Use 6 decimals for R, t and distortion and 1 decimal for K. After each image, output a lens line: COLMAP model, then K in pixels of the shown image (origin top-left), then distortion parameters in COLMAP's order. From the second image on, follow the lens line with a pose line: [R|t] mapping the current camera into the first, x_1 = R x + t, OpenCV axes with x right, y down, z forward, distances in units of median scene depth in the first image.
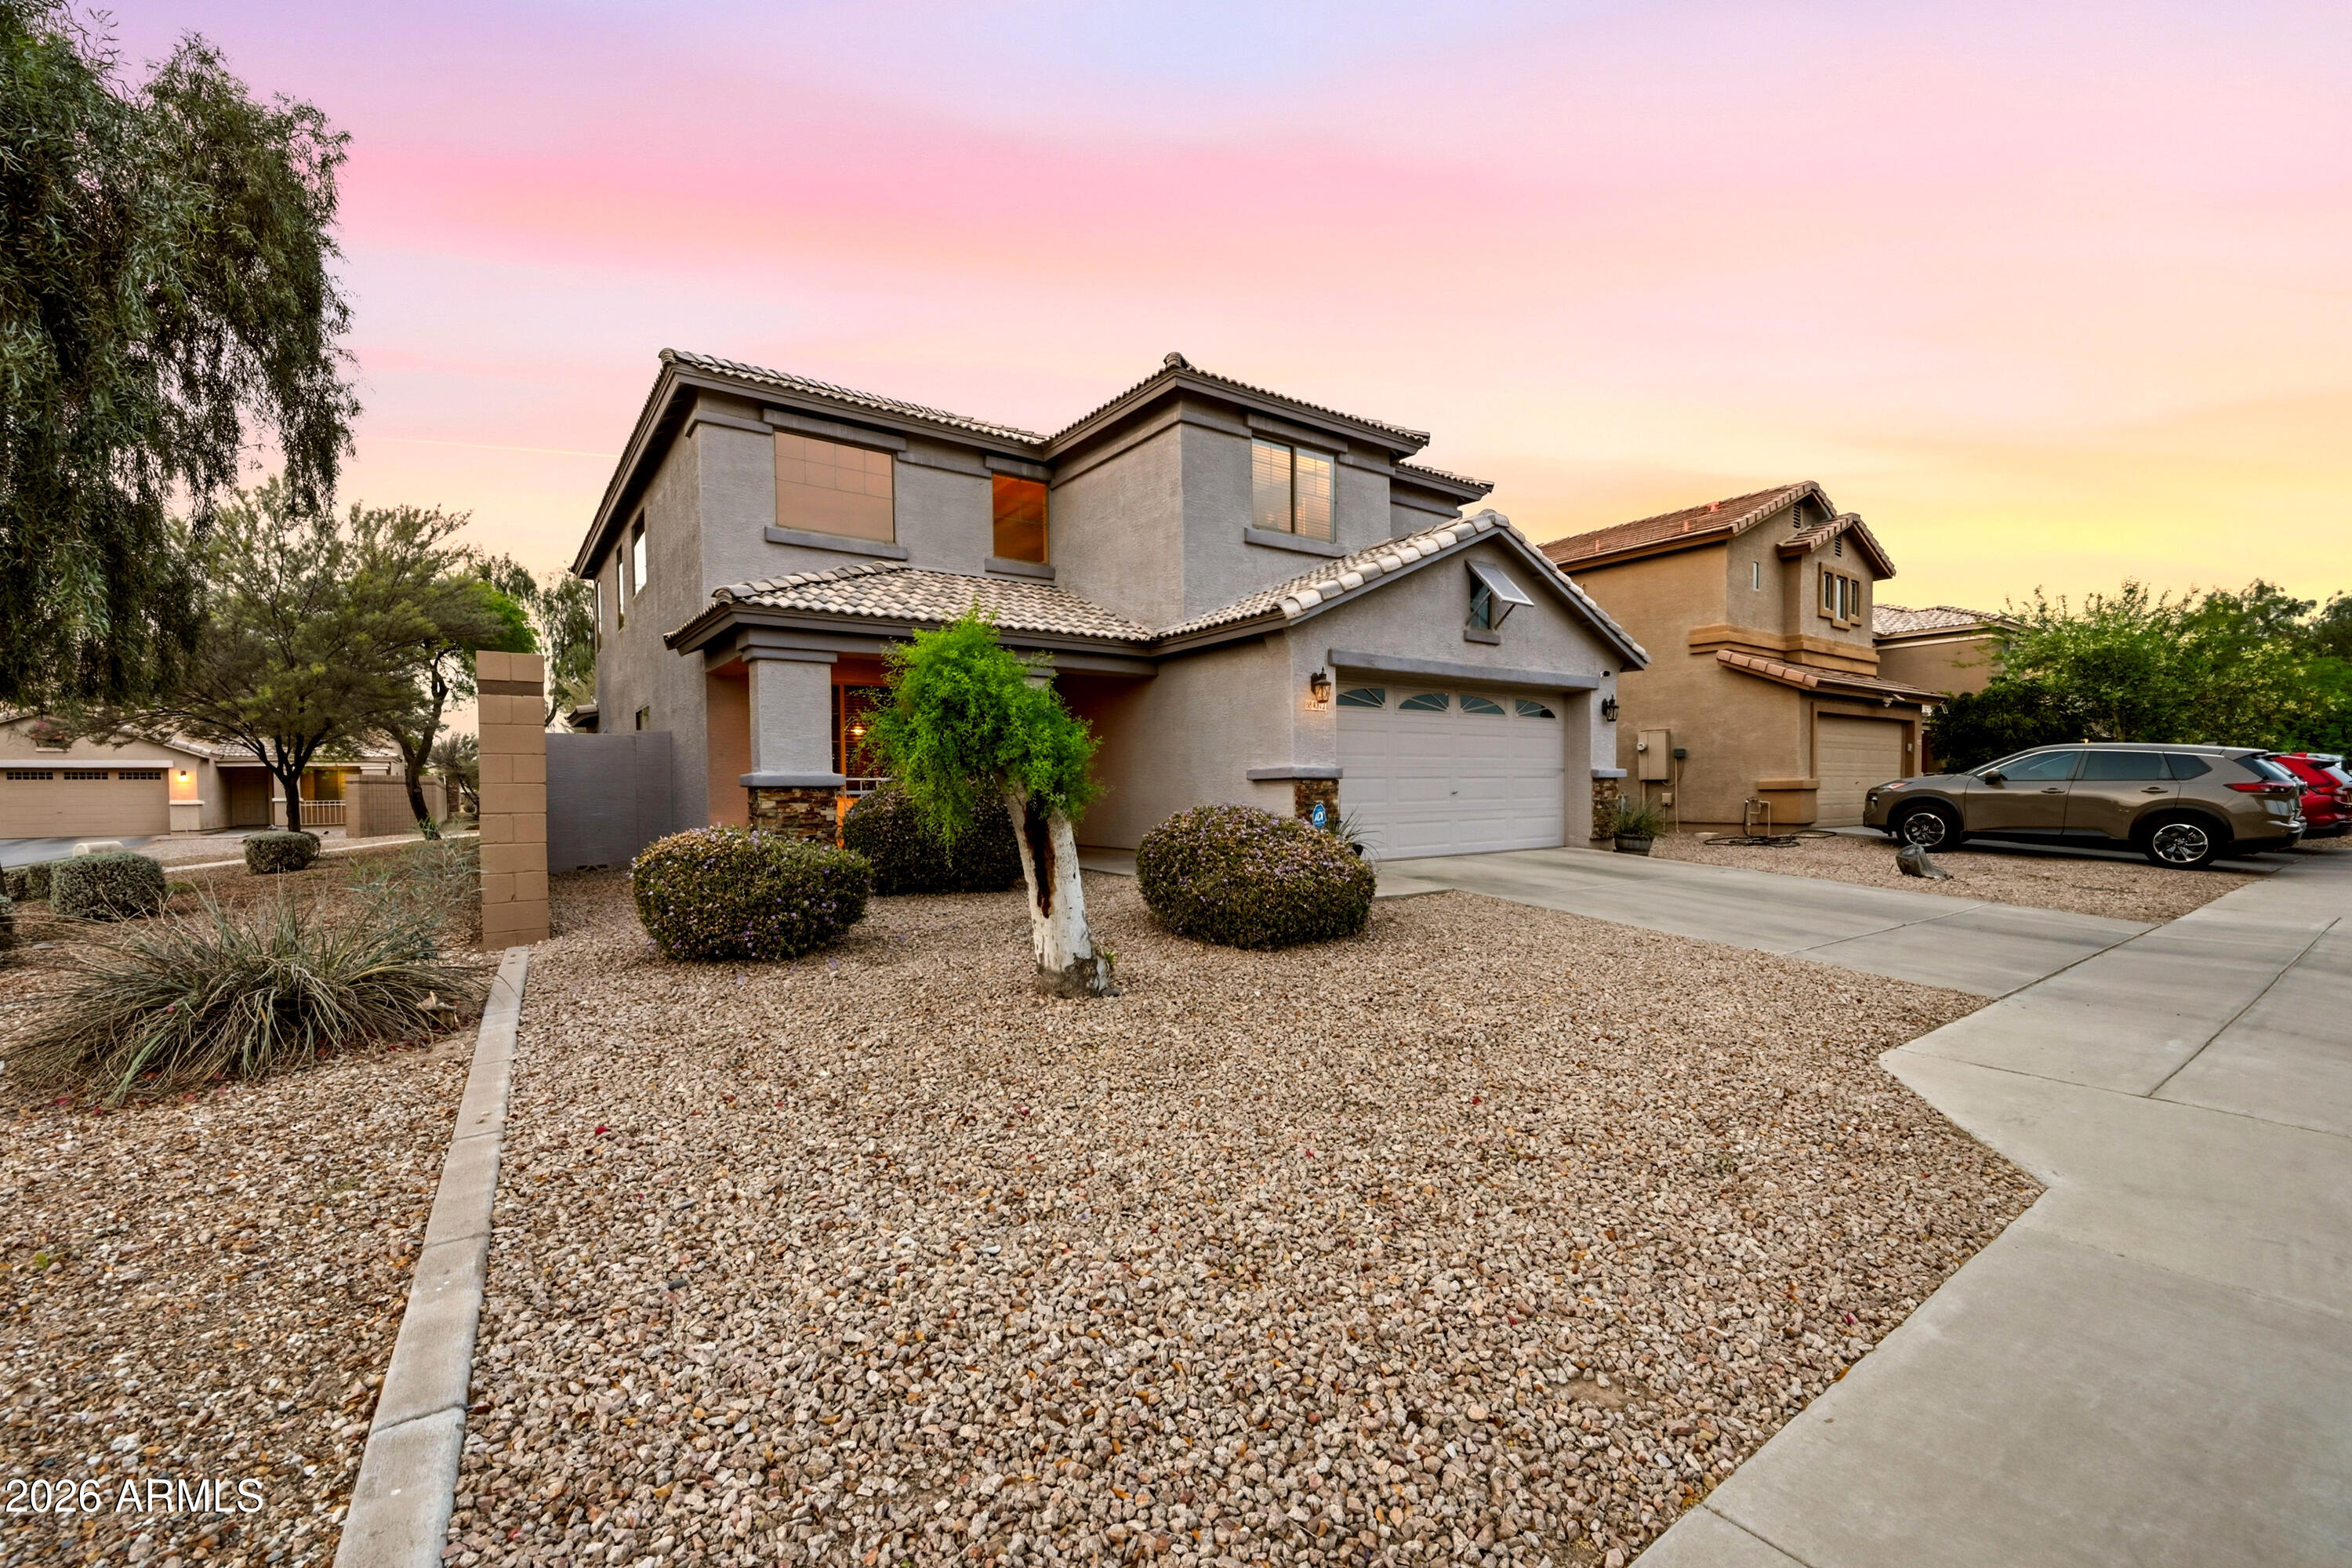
lens RADIAL K [[925.9, 0, 1179.6], [0, 925.9, 783.7], [0, 0, 1]] dist [0.000287, 0.000202]
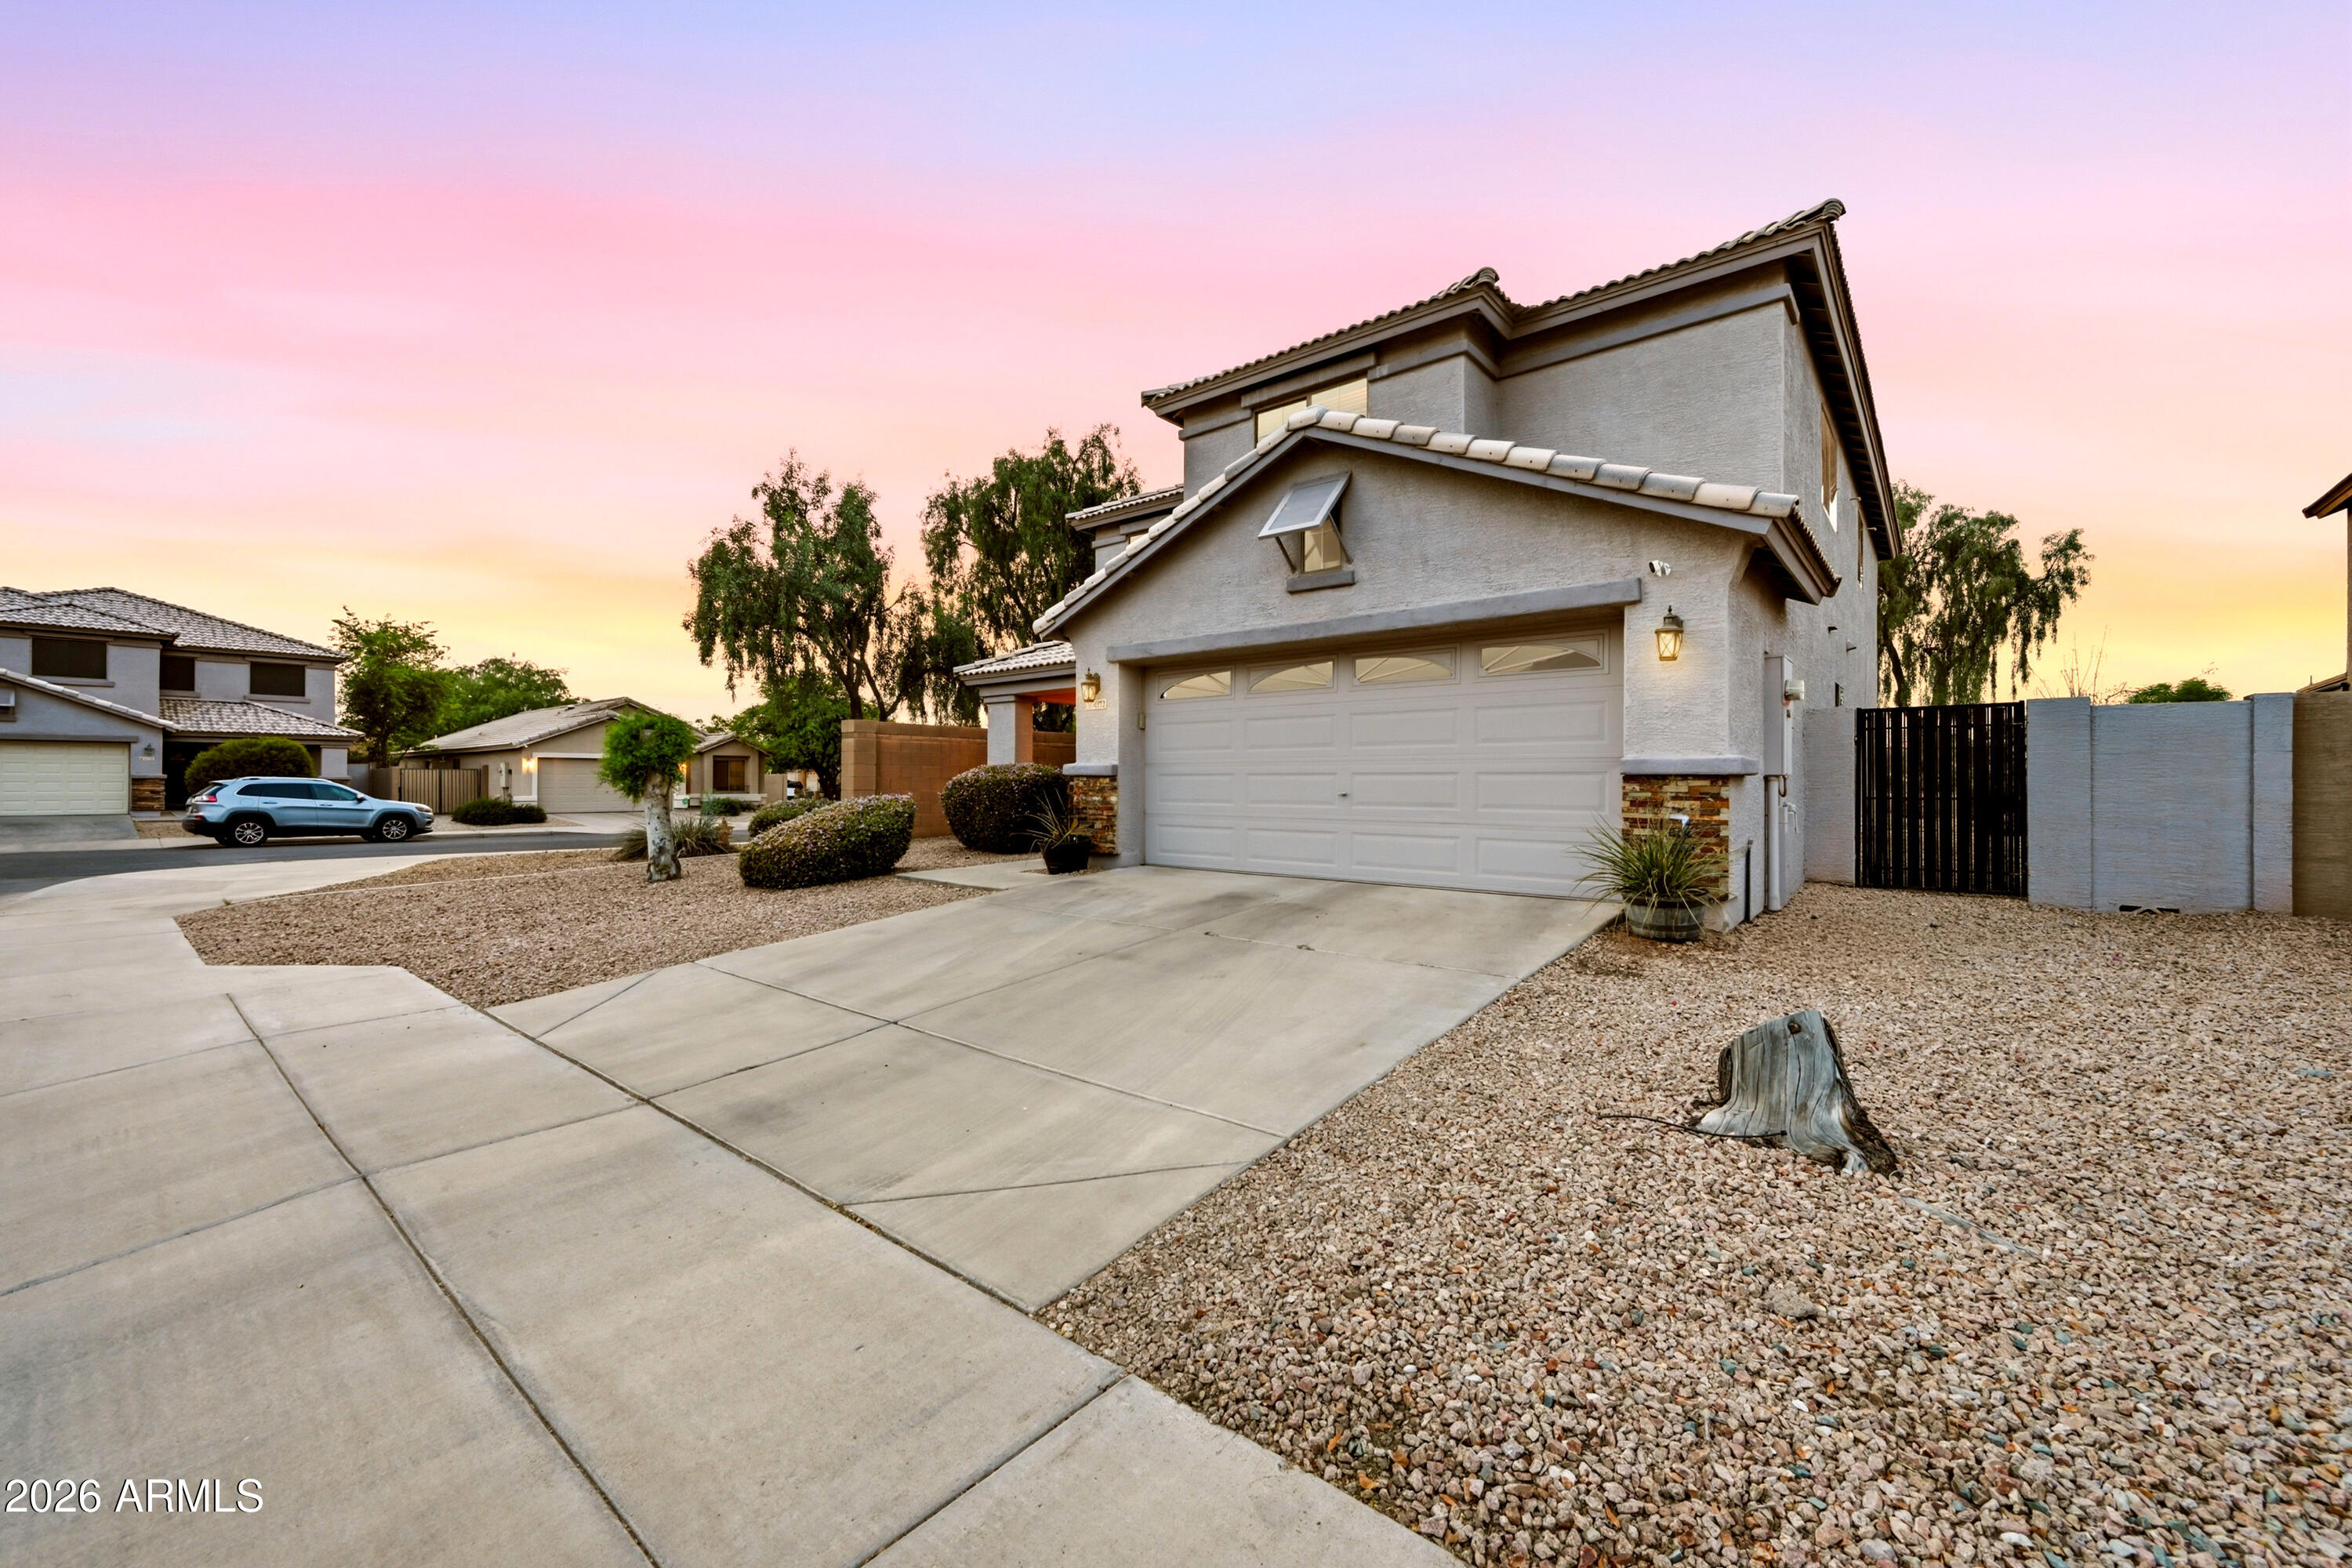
lens RADIAL K [[925.9, 0, 1175.5], [0, 925.9, 774.1], [0, 0, 1]] dist [0.000287, 0.000202]
pose [[0.270862, -0.003983, -0.962610, 0.970655], [-0.010357, 0.999922, -0.007051, -0.000282], [0.962563, 0.011879, 0.270799, 0.675754]]
